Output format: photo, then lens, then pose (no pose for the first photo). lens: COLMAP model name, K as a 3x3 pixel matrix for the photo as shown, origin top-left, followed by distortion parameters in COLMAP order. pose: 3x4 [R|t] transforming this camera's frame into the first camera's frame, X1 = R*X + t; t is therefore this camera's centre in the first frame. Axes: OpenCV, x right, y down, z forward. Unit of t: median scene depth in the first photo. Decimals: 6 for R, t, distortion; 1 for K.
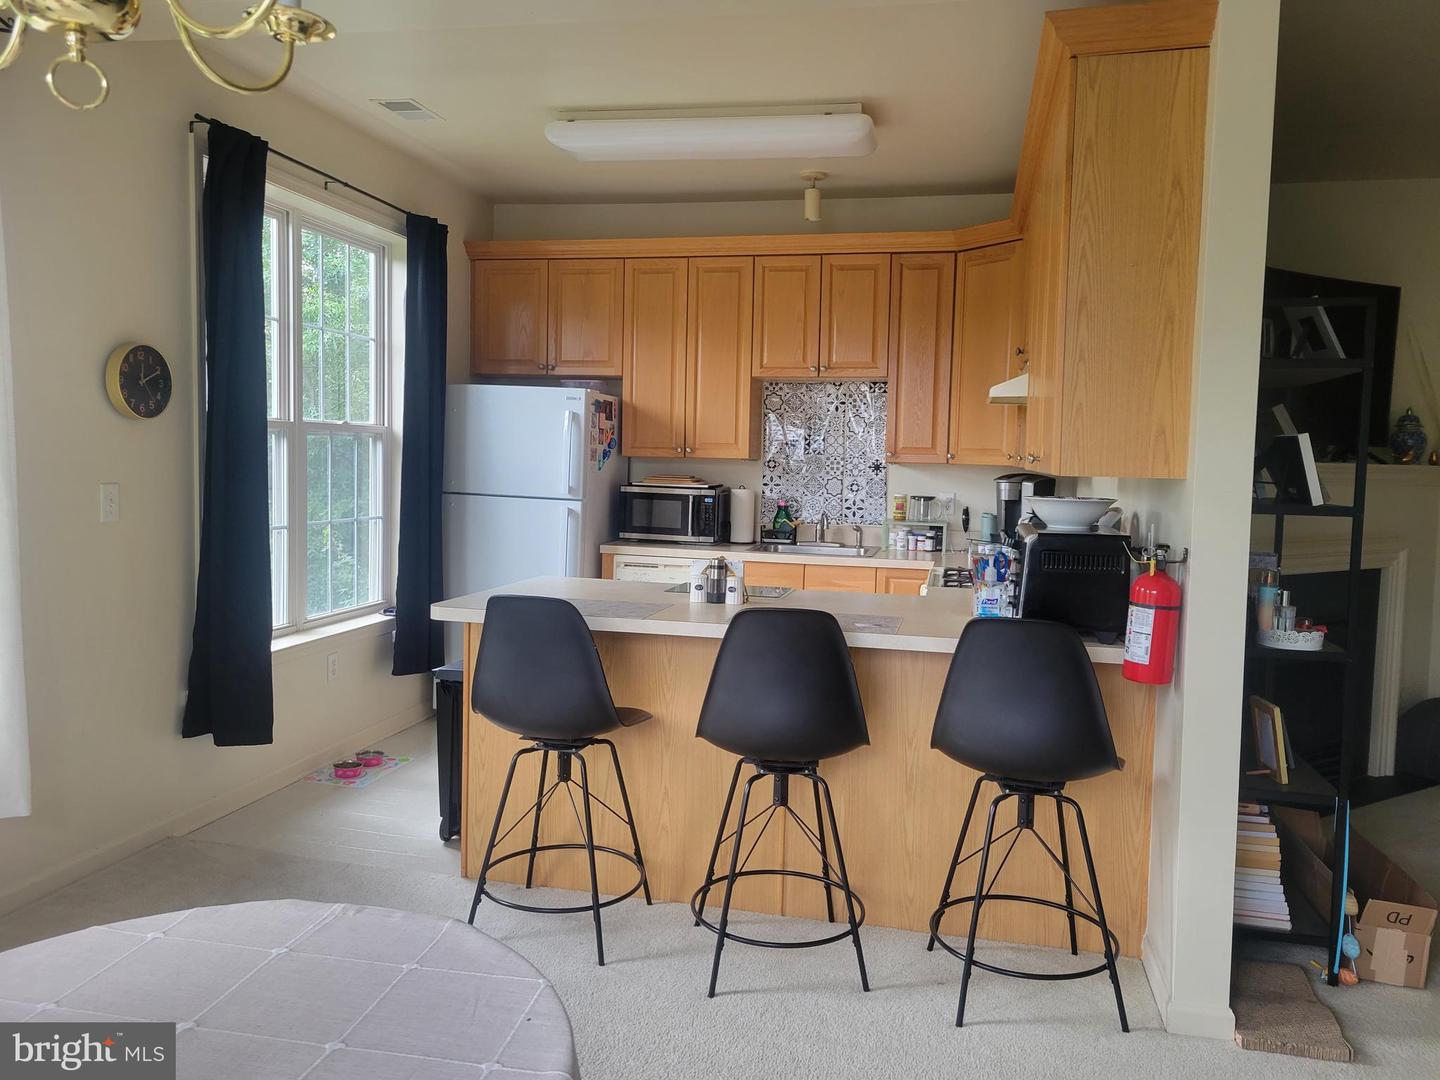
lens RADIAL K [[1102.7, 0, 719.5], [0, 1102.7, 509.8], [0, 0, 1]] dist [0.063428, 0.001328]
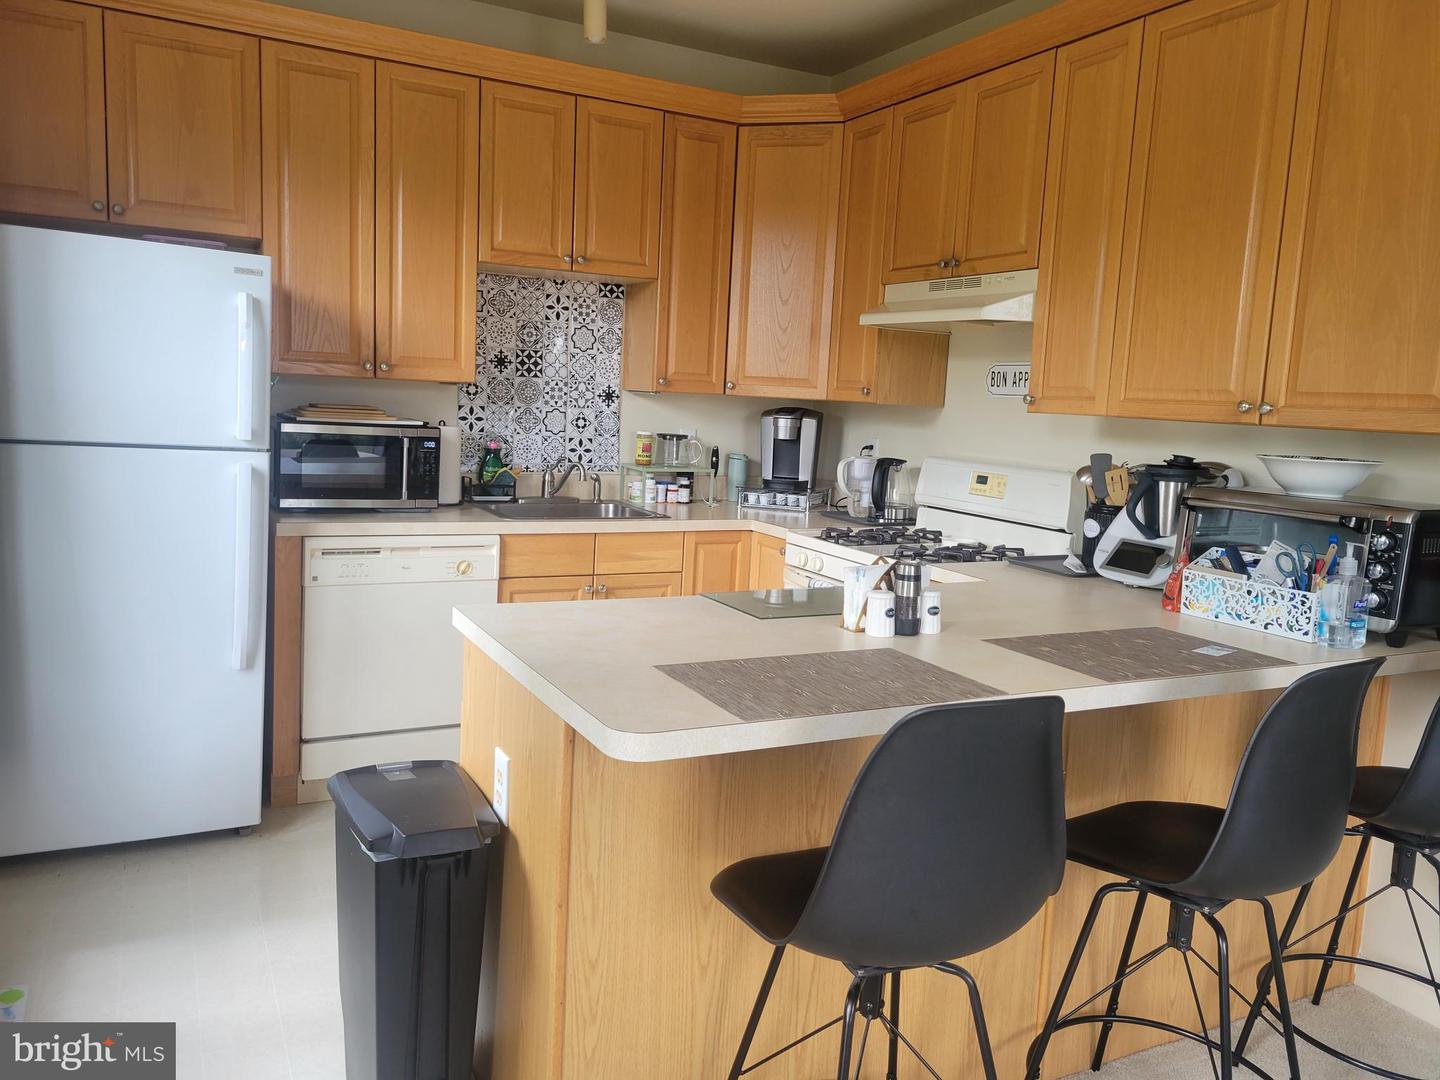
lens RADIAL K [[1102.7, 0, 719.5], [0, 1102.7, 509.8], [0, 0, 1]] dist [0.063428, 0.001328]
pose [[0.769510, -0.056530, 0.636128, -0.291082], [0.003107, 0.996394, 0.084788, -0.024753], [-0.638627, -0.063269, 0.766911, 0.358334]]
